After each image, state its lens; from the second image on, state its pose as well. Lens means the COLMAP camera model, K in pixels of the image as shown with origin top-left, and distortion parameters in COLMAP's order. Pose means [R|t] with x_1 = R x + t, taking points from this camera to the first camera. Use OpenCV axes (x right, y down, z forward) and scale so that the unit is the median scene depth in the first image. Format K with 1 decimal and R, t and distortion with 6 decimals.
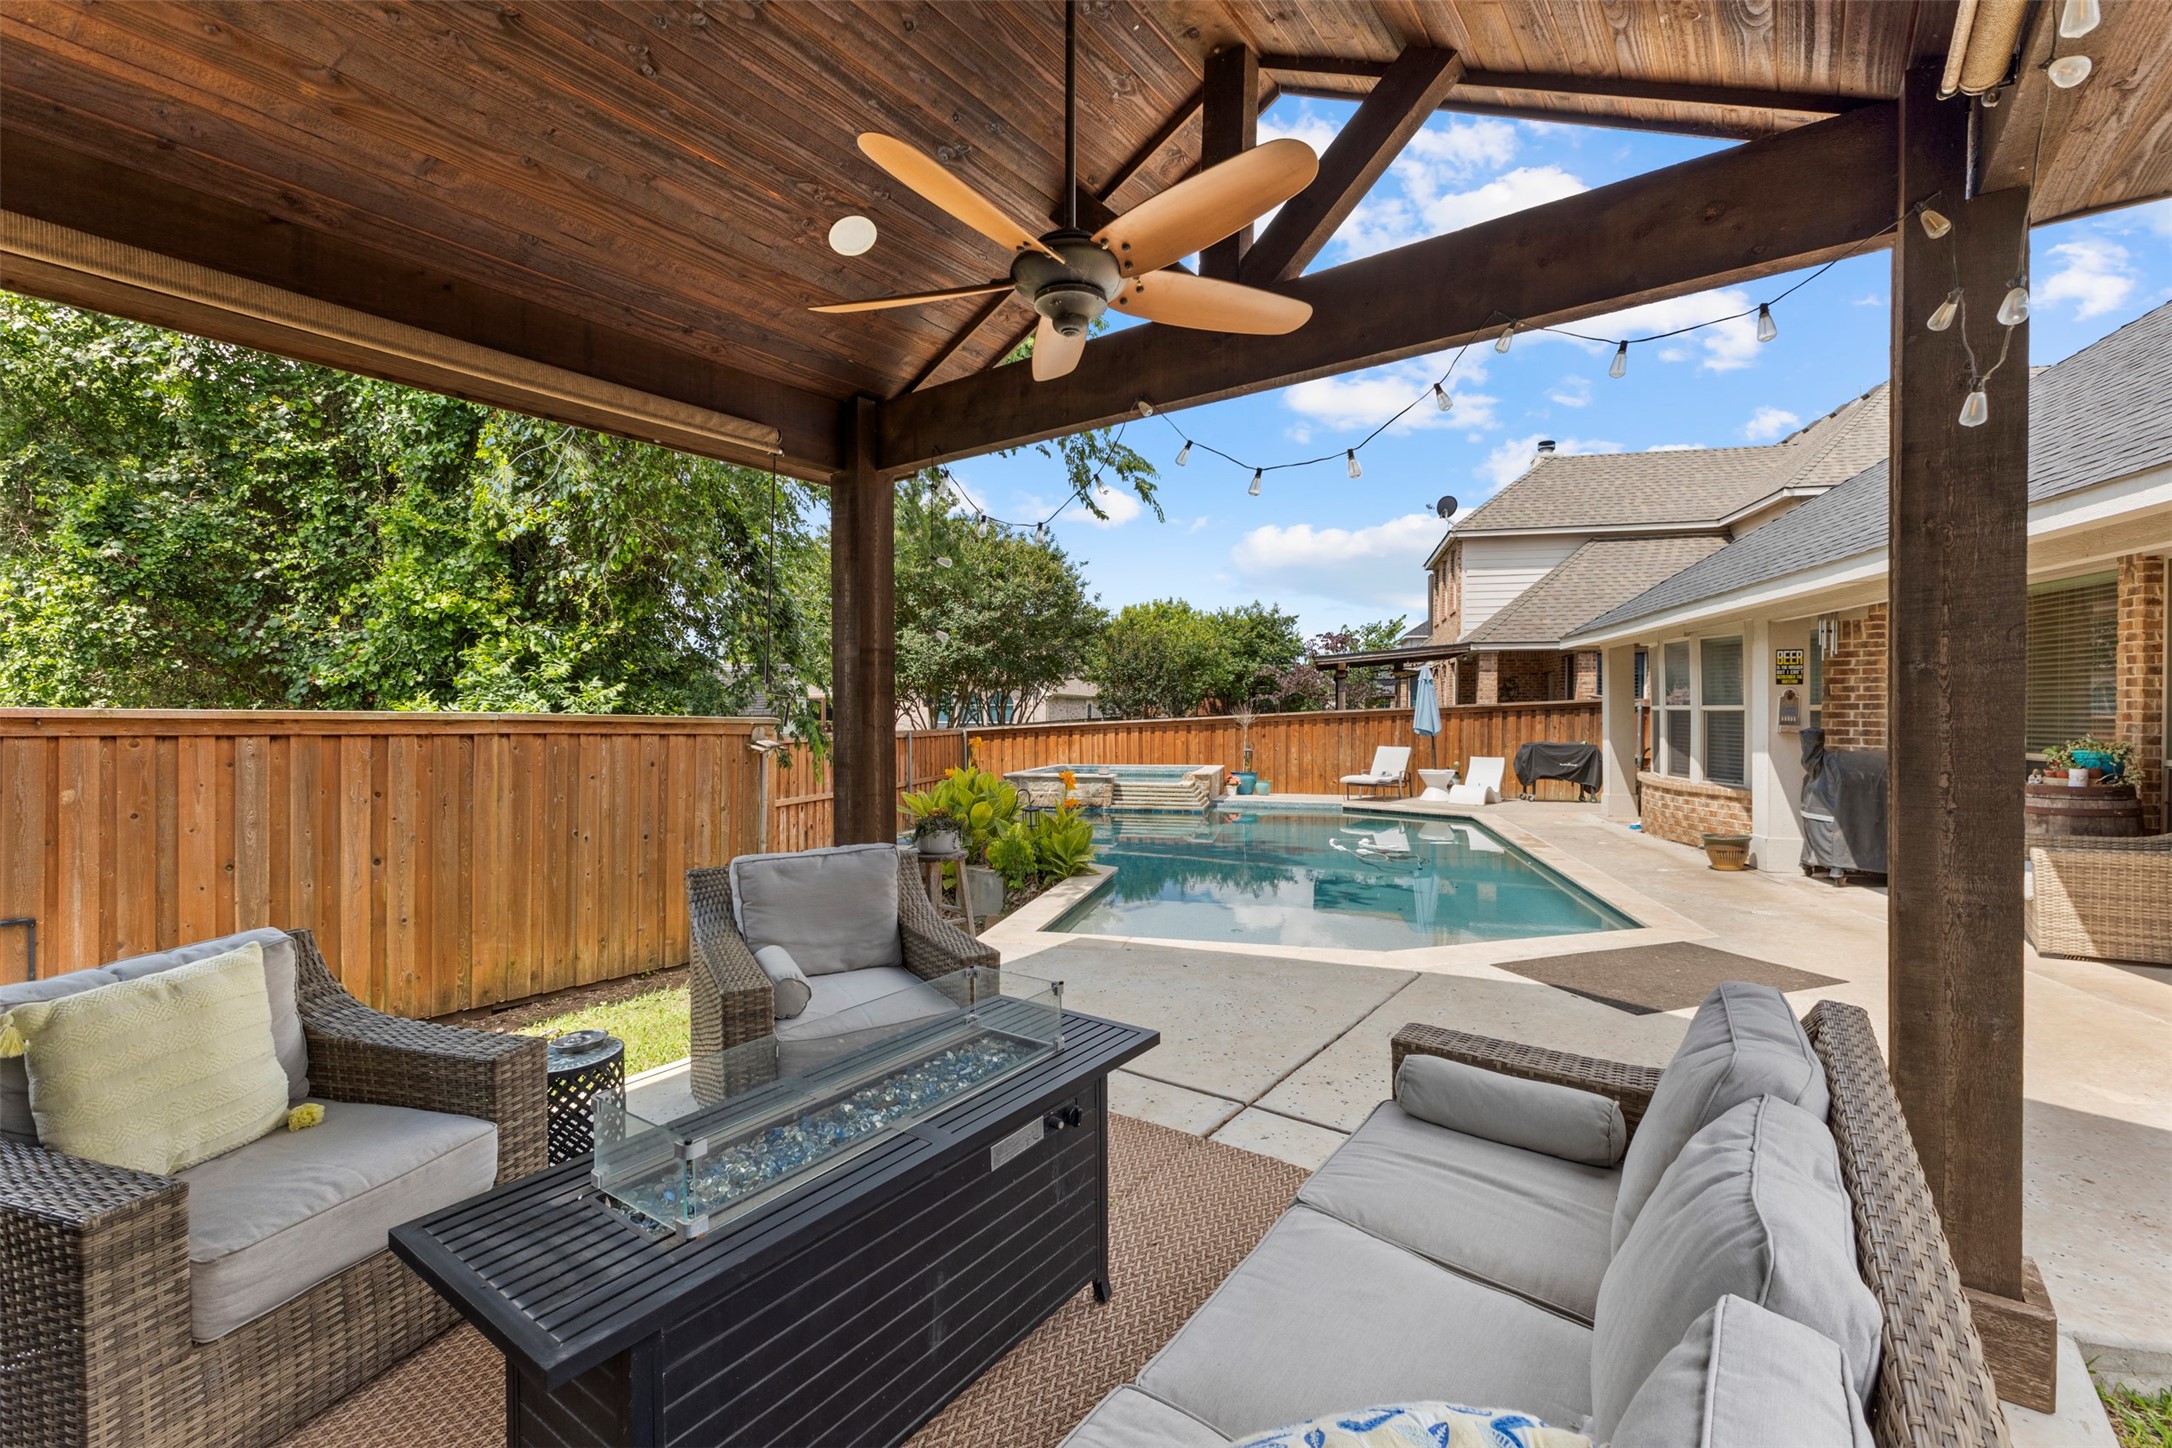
lens RADIAL K [[954.2, 0, 1082.7], [0, 954.2, 719.5], [0, 0, 1]] dist [-0.001446, -0.000408]
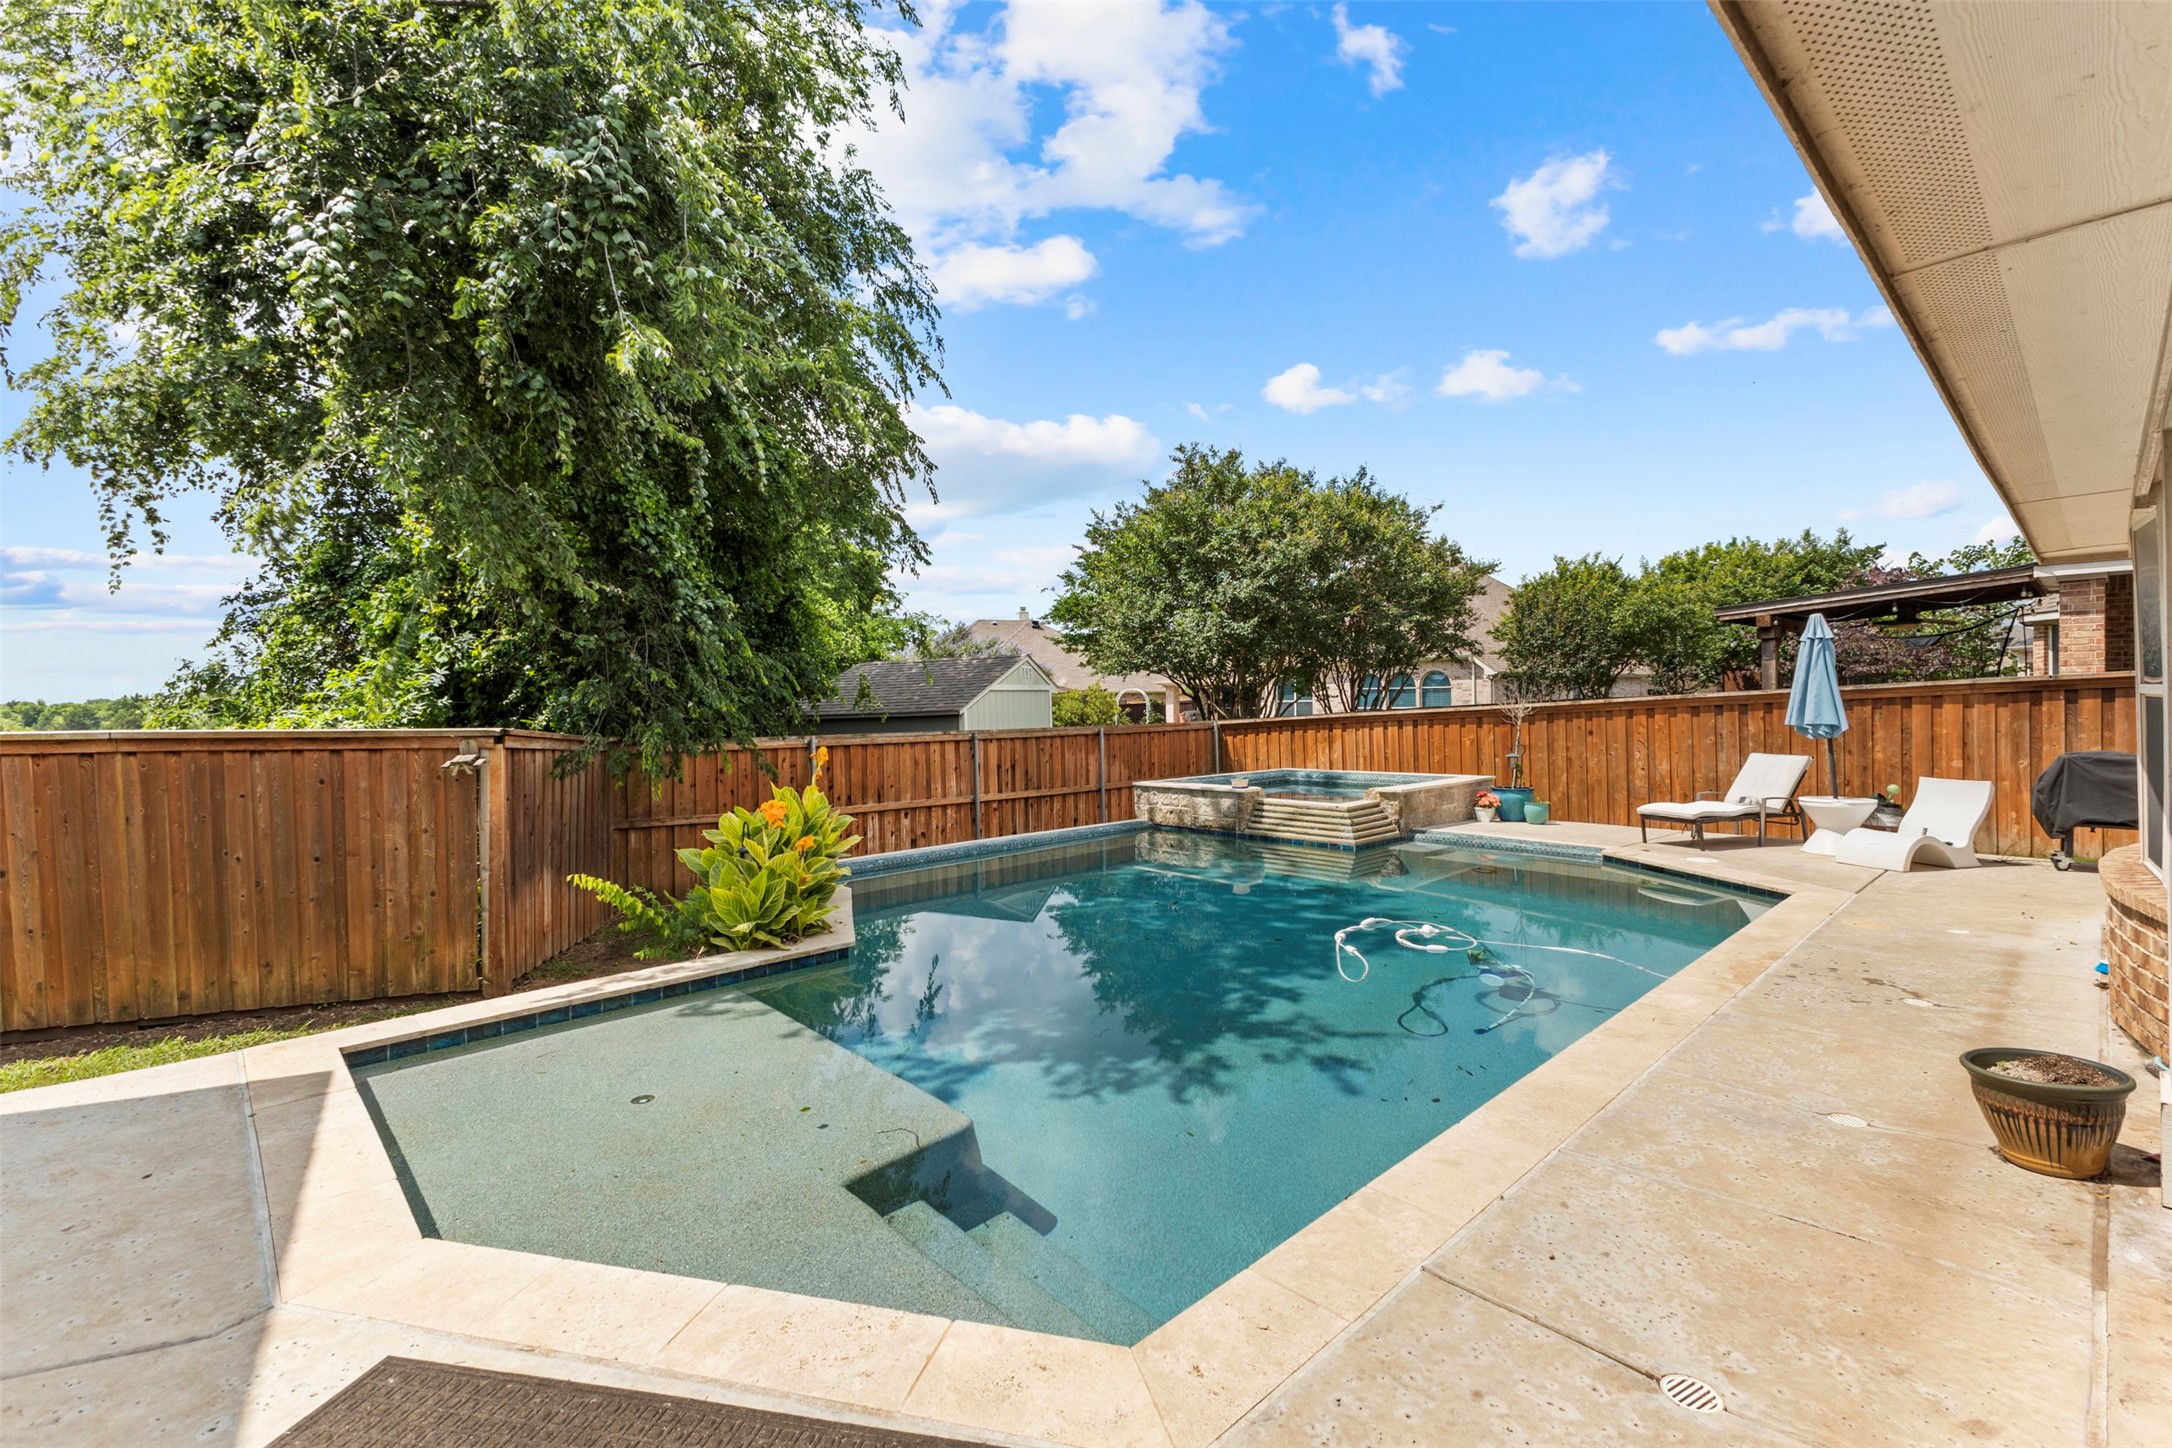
lens RADIAL K [[954.2, 0, 1084.5], [0, 954.2, 715.9], [0, 0, 1]] dist [-0.001446, -0.000408]
pose [[0.830866, -0.005332, -0.556447, 0.315167], [0.014062, 0.999836, 0.011416, -0.008100], [0.556295, -0.017310, 0.830805, 0.296167]]
